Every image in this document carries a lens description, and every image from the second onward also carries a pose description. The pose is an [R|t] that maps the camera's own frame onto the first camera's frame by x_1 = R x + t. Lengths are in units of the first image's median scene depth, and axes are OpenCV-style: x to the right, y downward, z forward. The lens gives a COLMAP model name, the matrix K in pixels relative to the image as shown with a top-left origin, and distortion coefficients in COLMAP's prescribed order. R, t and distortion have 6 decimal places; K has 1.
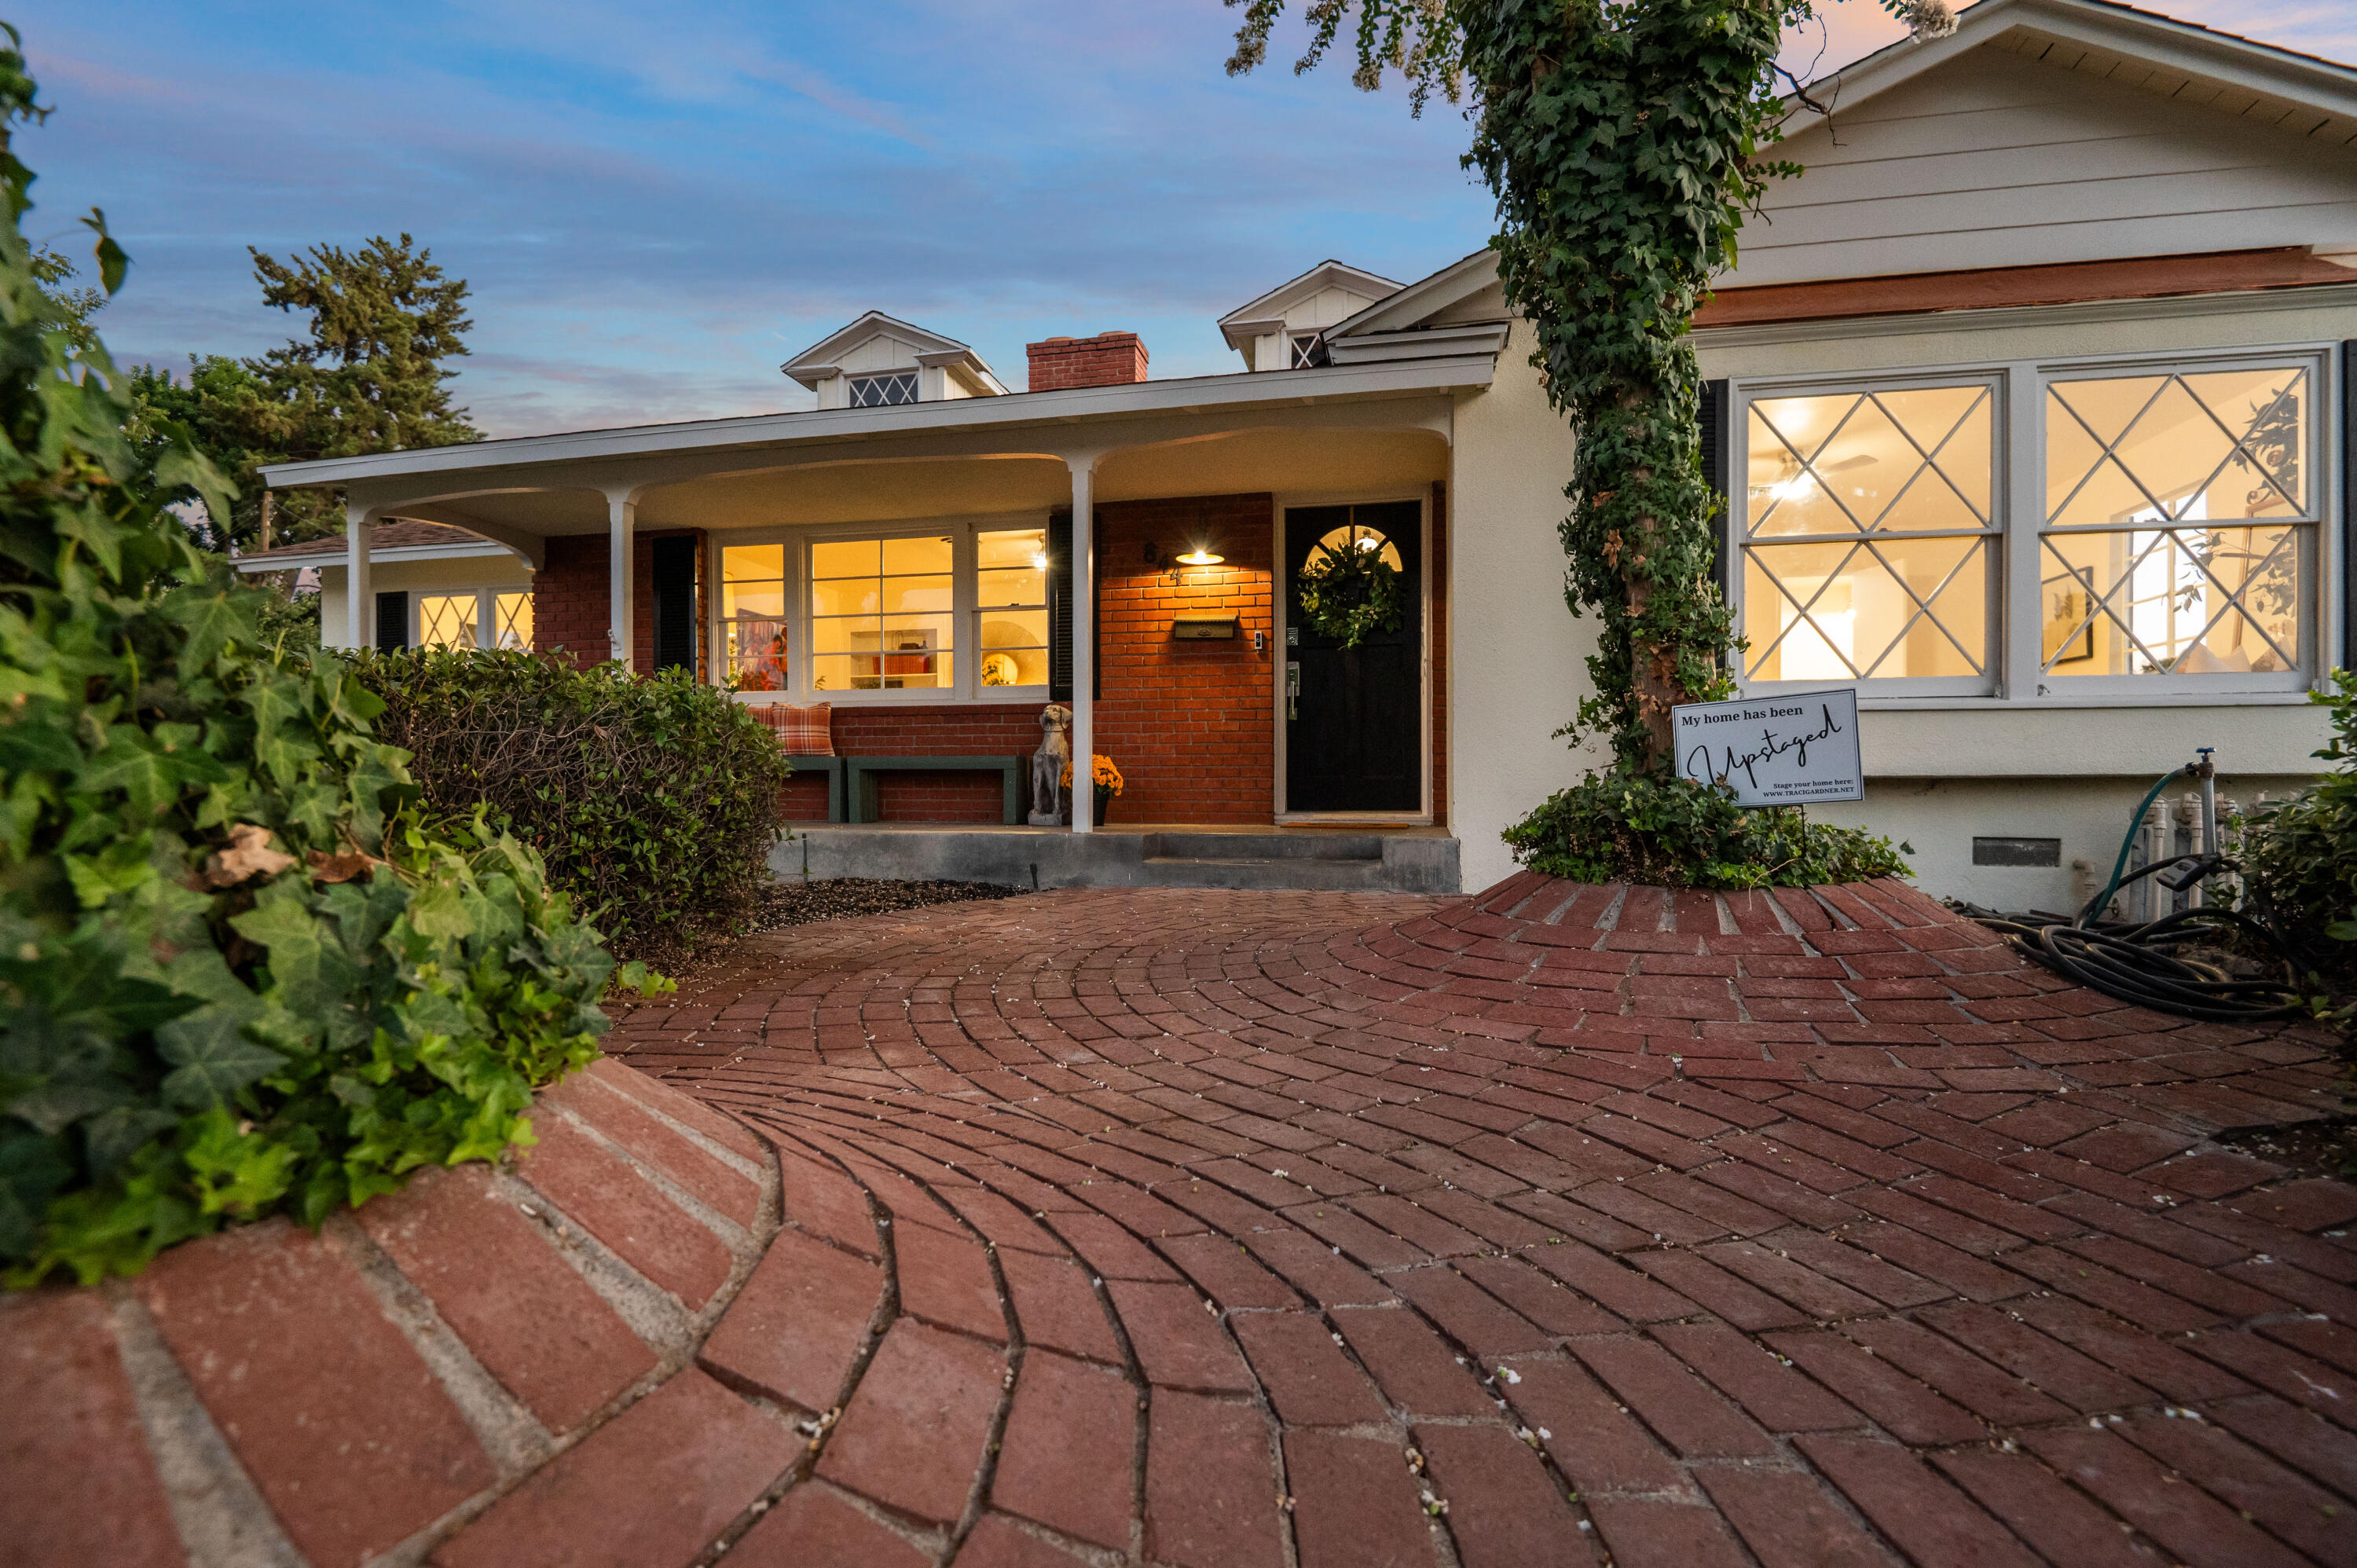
lens RADIAL K [[1104.8, 0, 1160.1], [0, 1104.8, 808.2], [0, 0, 1]] dist [-0.014170, -0.006318]
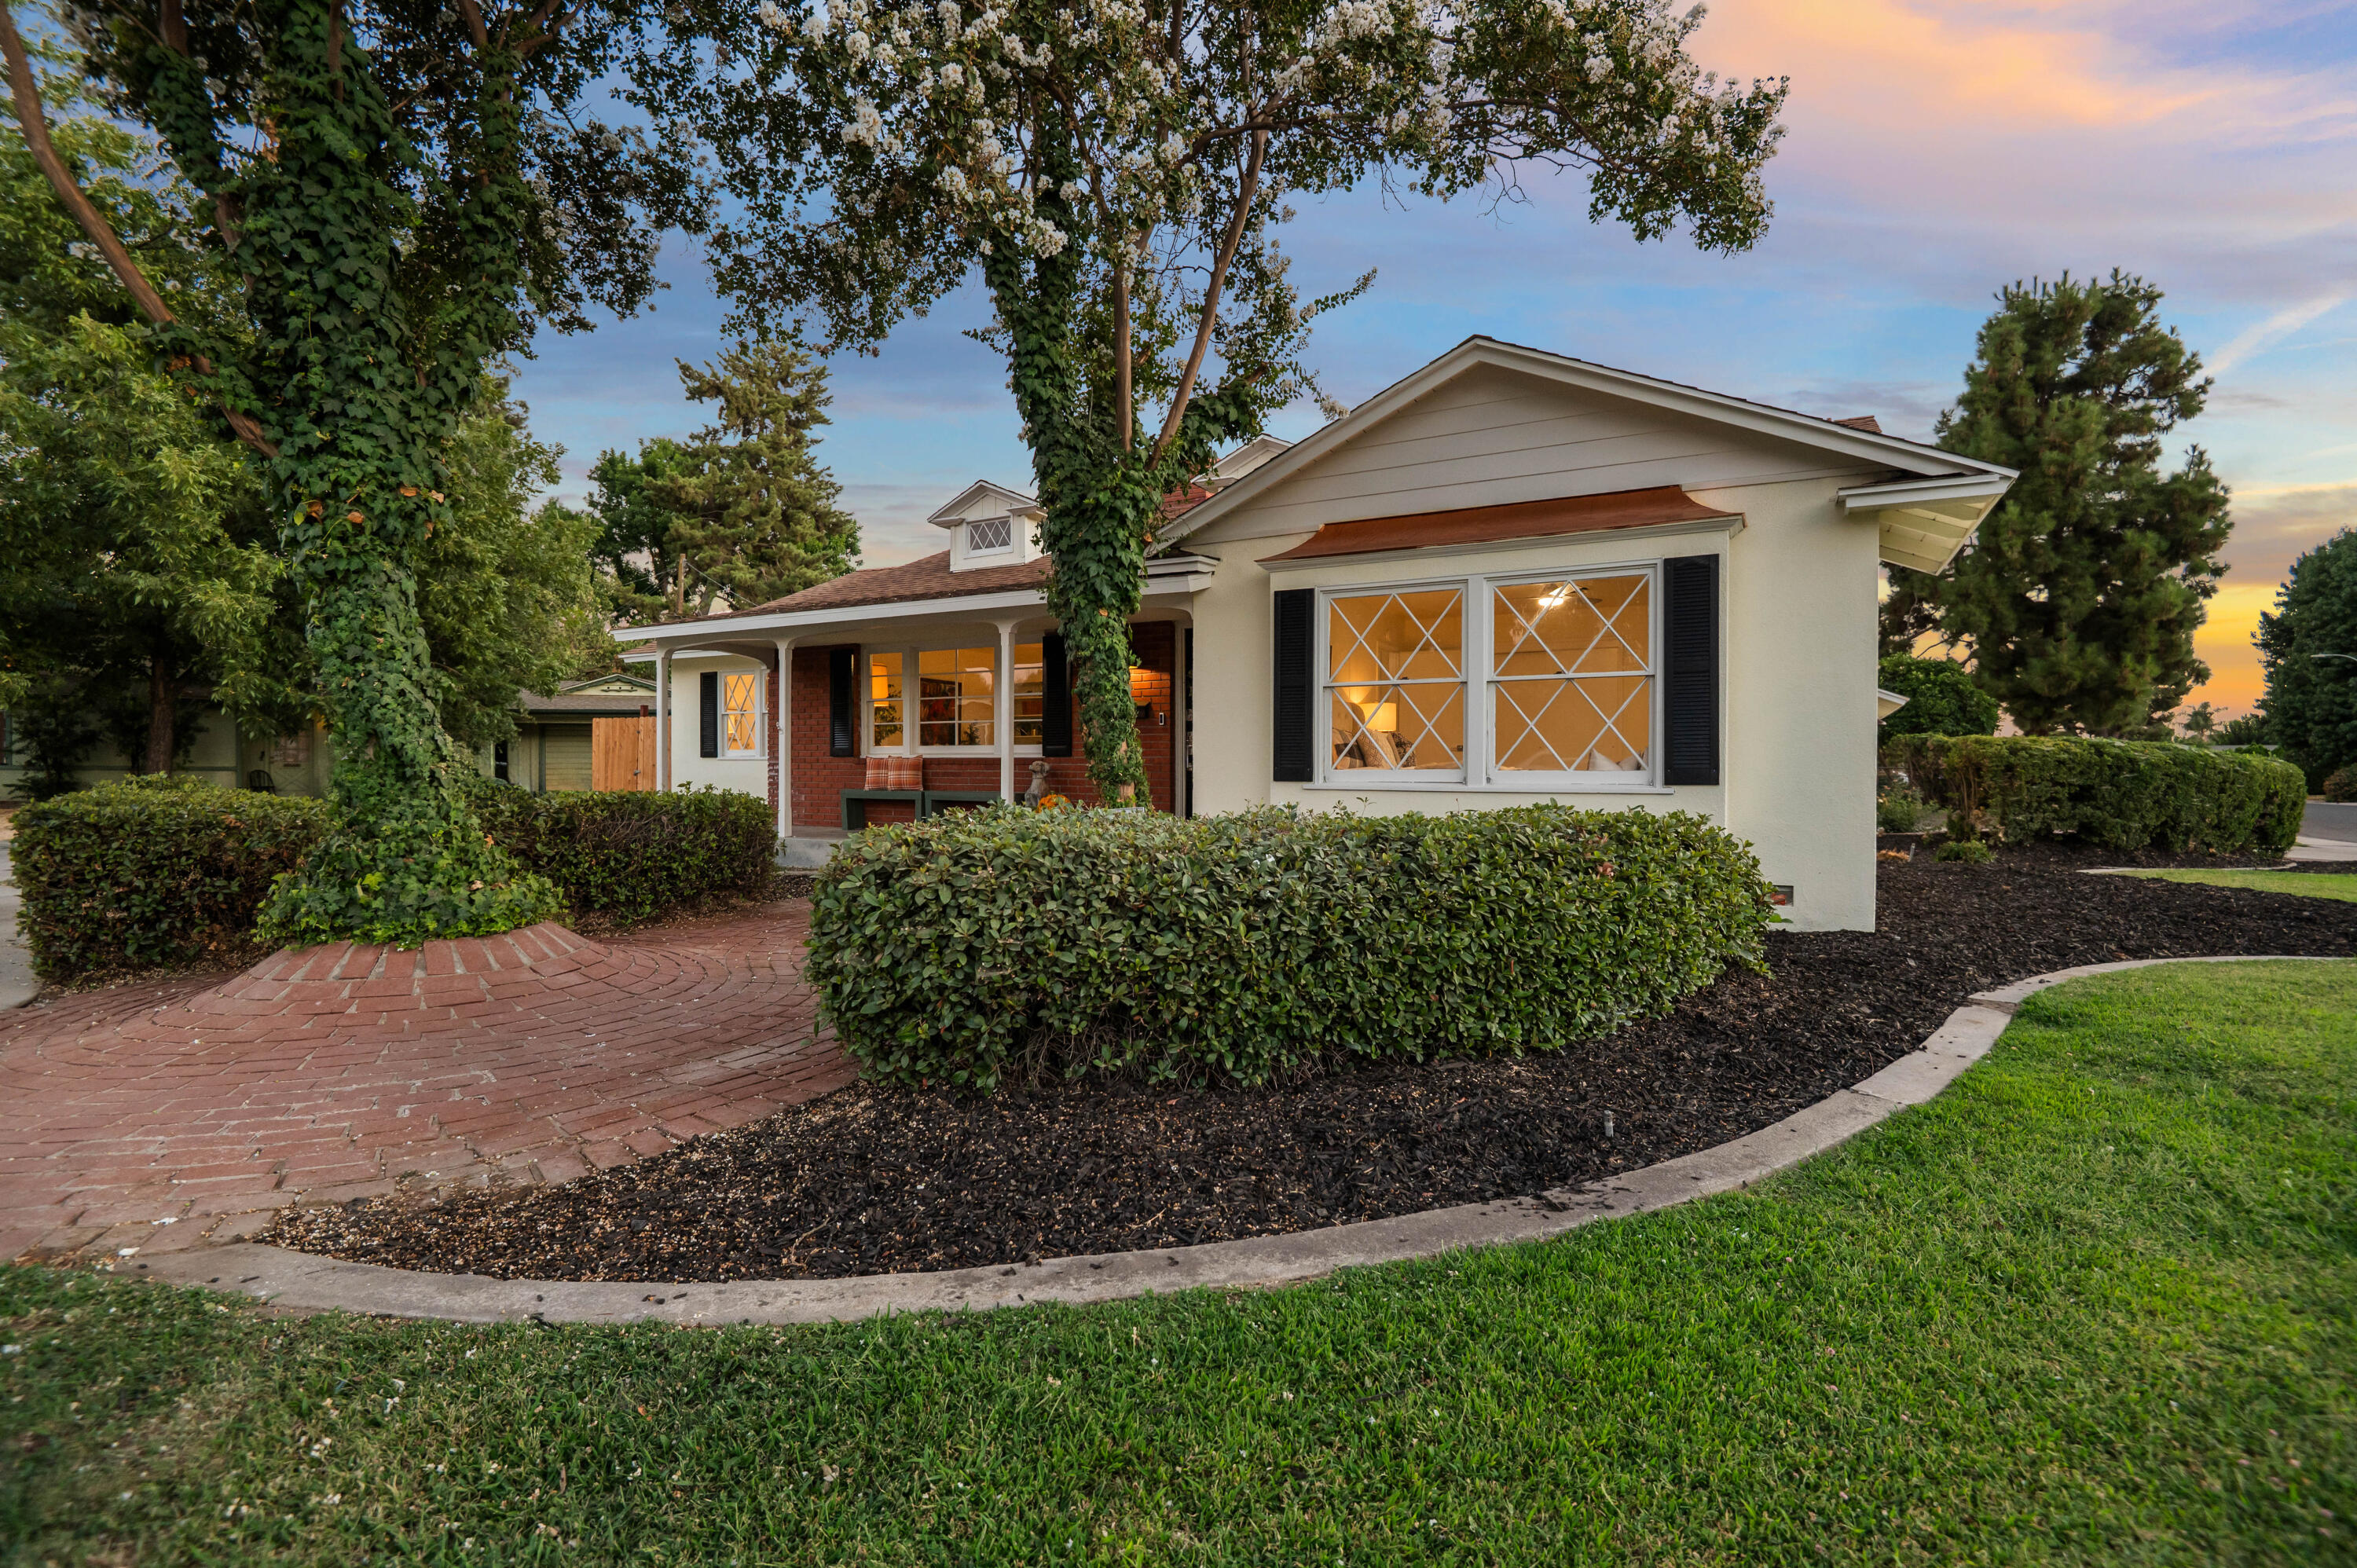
lens RADIAL K [[1086.8, 0, 1173.4], [0, 1086.8, 787.5], [0, 0, 1]] dist [-0.019740, -0.002337]
pose [[0.961216, 0.007416, -0.275698, 0.493312], [-0.007527, 0.999971, 0.000654, -0.057844], [0.275695, 0.001447, 0.961244, -0.403288]]
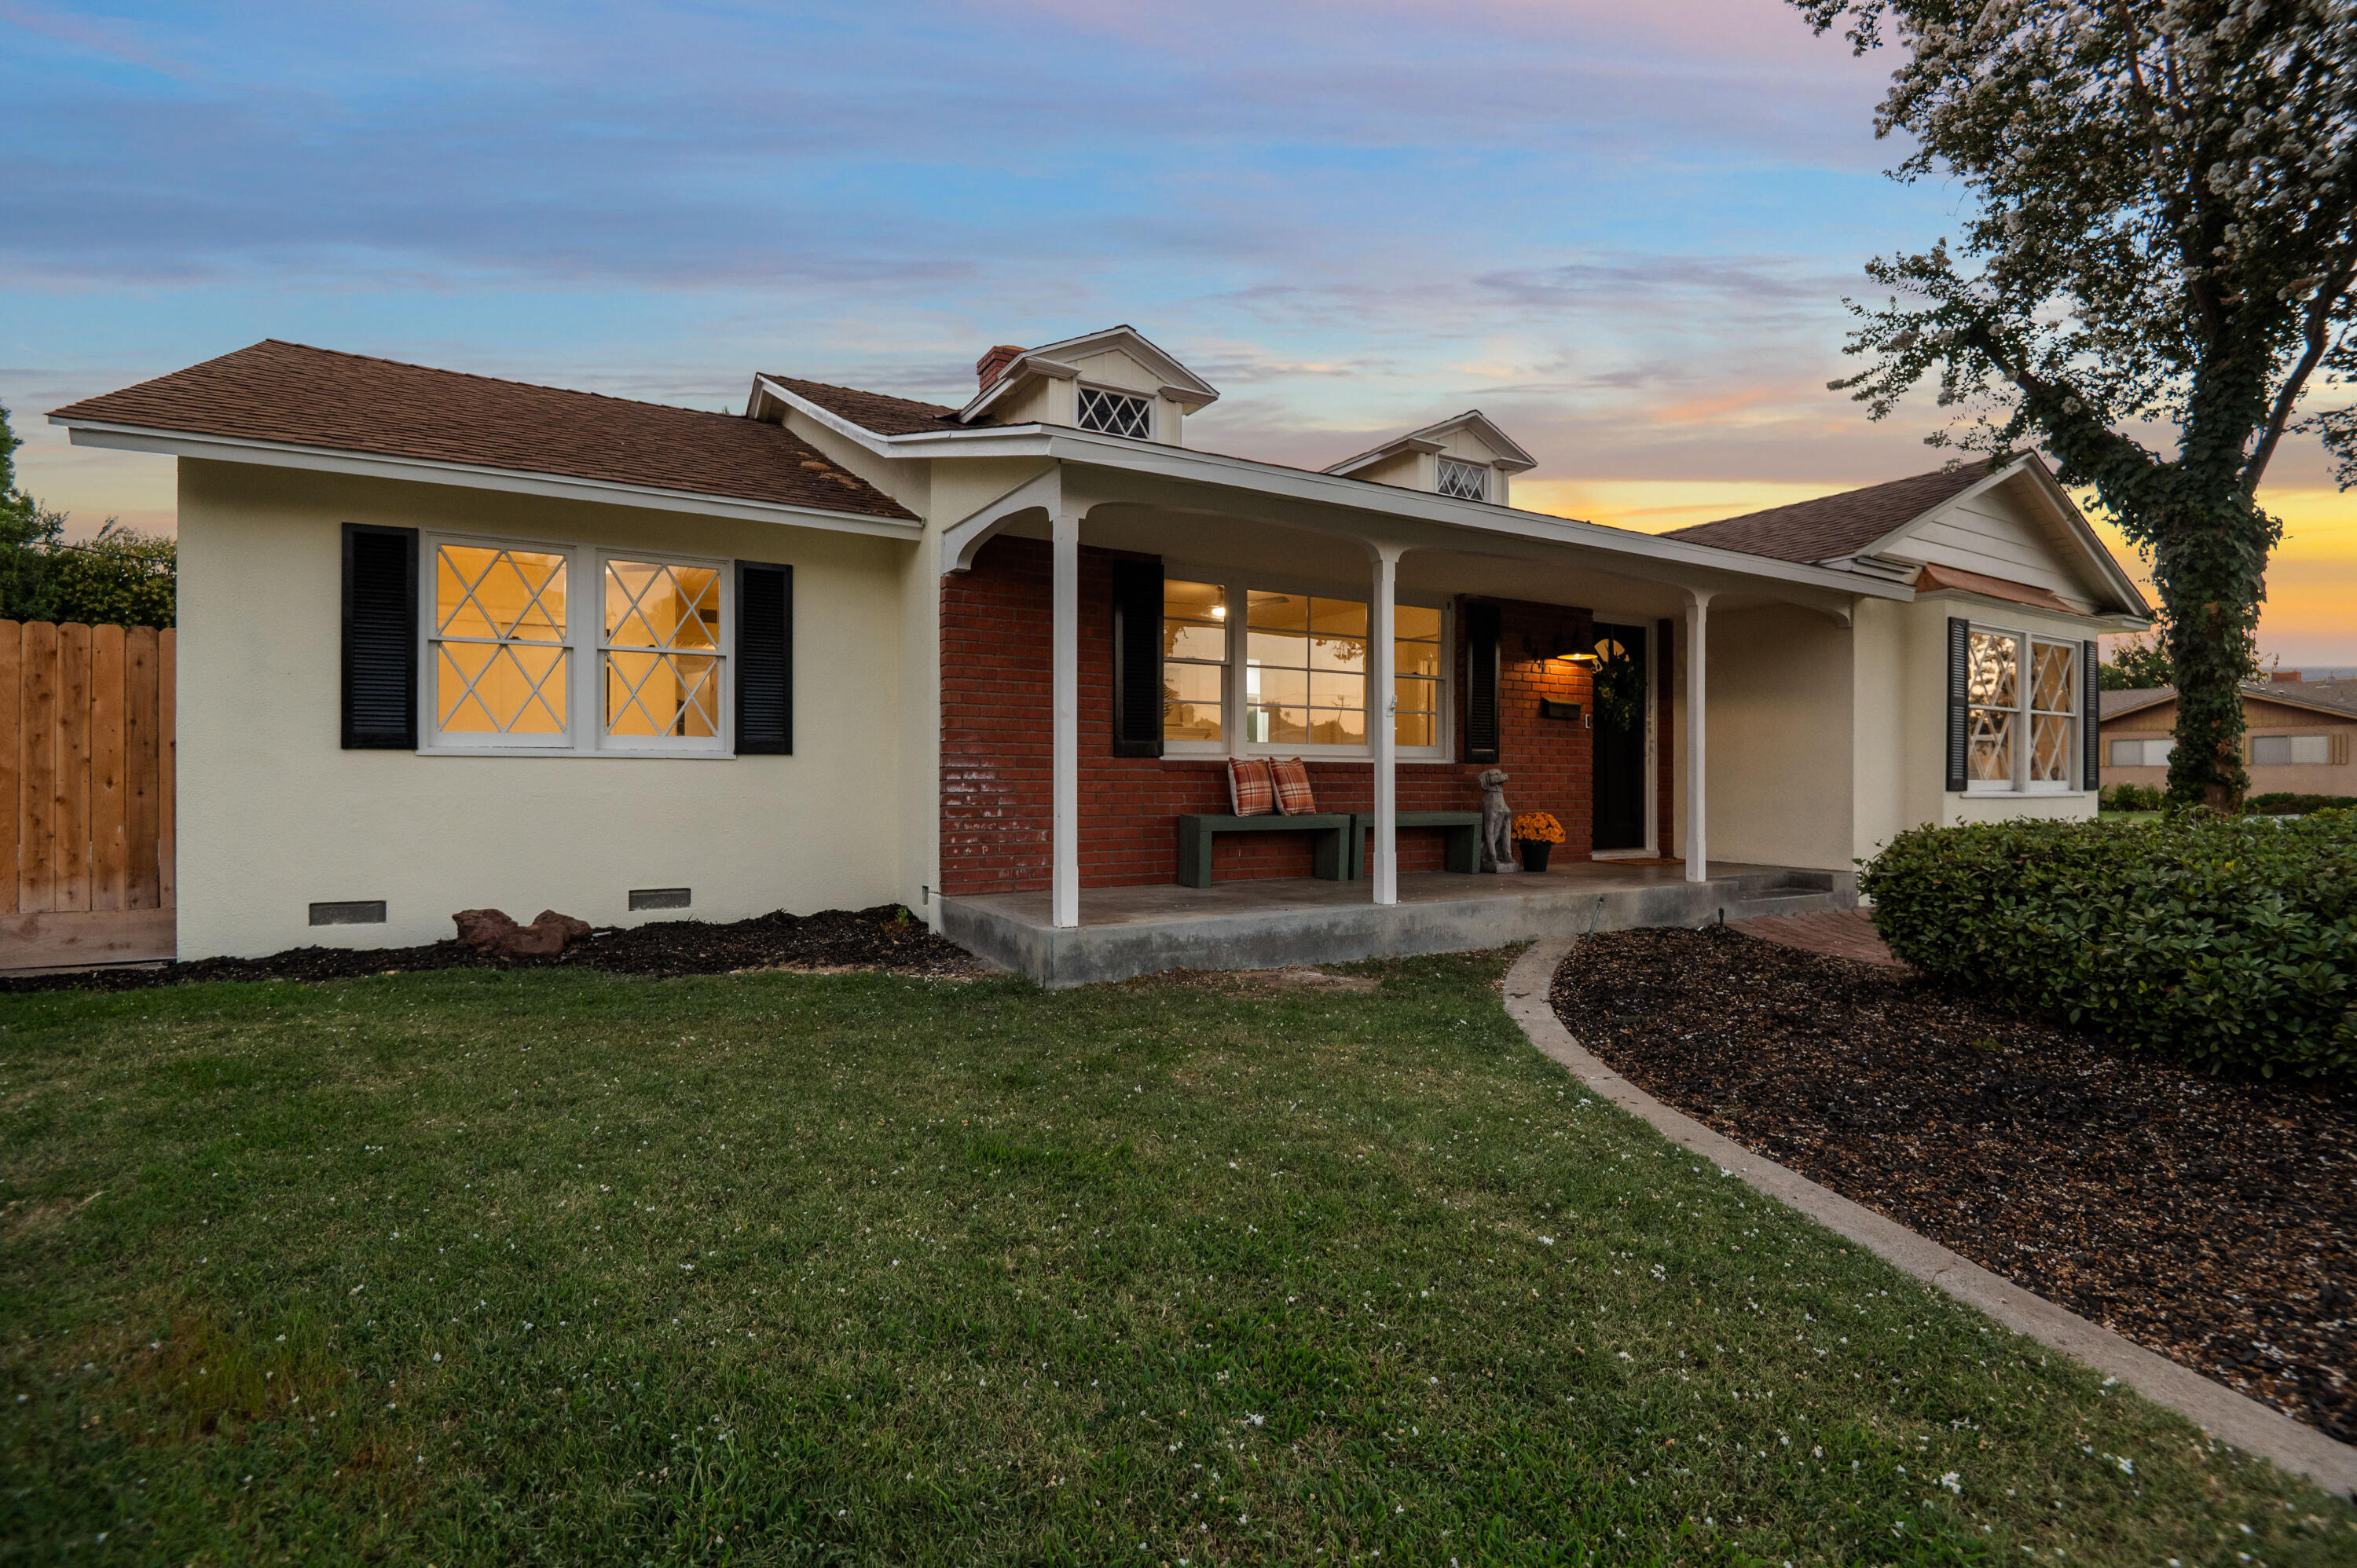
lens RADIAL K [[1086.8, 0, 1173.4], [0, 1086.8, 787.5], [0, 0, 1]] dist [-0.019740, -0.002337]
pose [[0.720615, -0.004198, 0.693322, -1.115811], [0.009212, 0.999951, -0.003521, -0.071527], [-0.693274, 0.008925, 0.720619, 0.400237]]
